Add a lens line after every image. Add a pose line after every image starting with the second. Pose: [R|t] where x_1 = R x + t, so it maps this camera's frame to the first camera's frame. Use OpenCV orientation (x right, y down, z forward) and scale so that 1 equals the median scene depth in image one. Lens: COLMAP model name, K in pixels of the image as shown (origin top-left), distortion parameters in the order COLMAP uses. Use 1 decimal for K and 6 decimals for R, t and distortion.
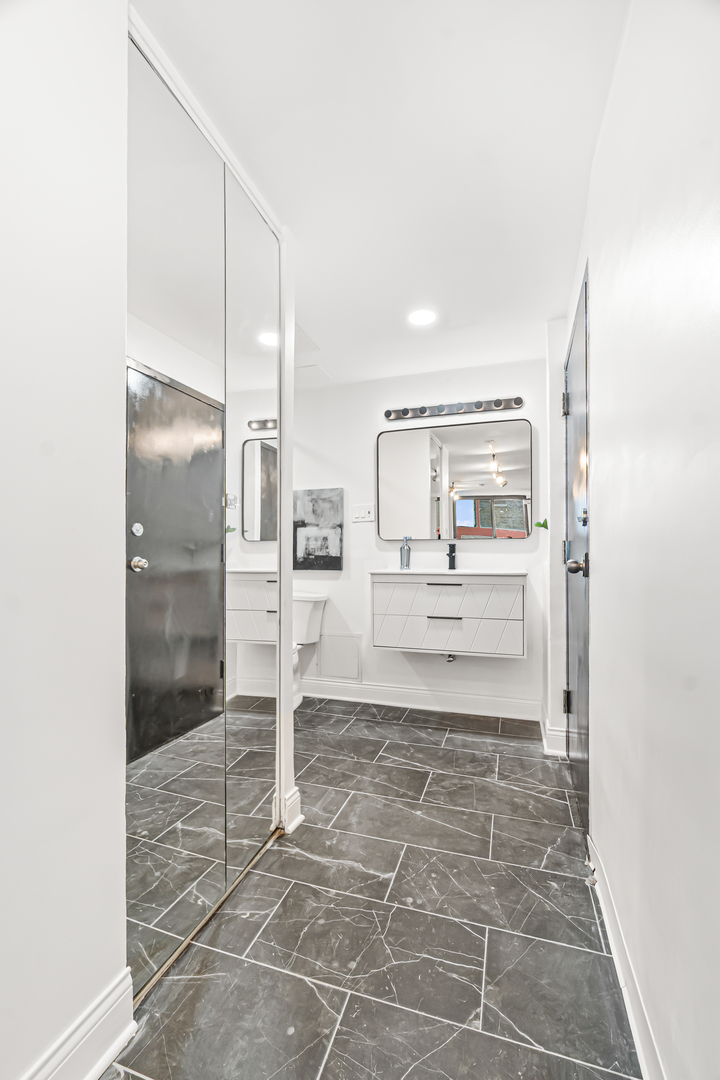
lens RADIAL K [[462.3, 0, 360.0], [0, 462.3, 563.5], [0, 0, 1]] dist [-0.010374, 0.000046]
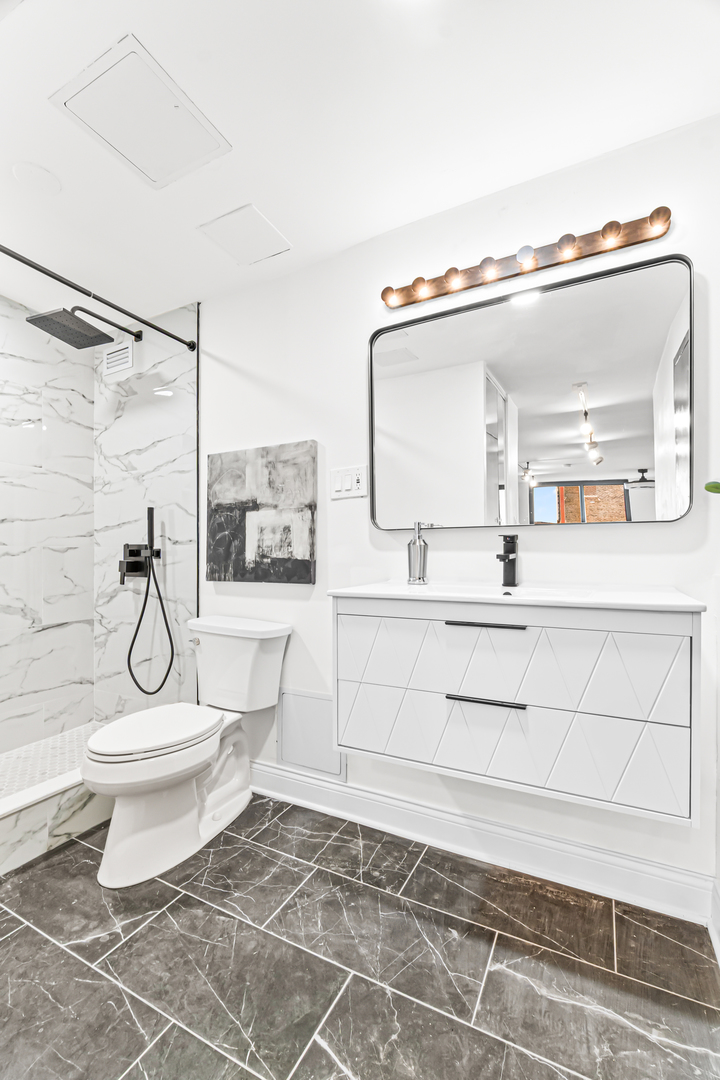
lens RADIAL K [[462.3, 0, 360.0], [0, 462.3, 563.5], [0, 0, 1]] dist [-0.010374, 0.000046]
pose [[0.987052, 0.001852, -0.160391, 0.109822], [-0.002307, 0.999994, -0.002651, -0.009201], [0.160385, 0.002987, 0.987050, 0.443665]]
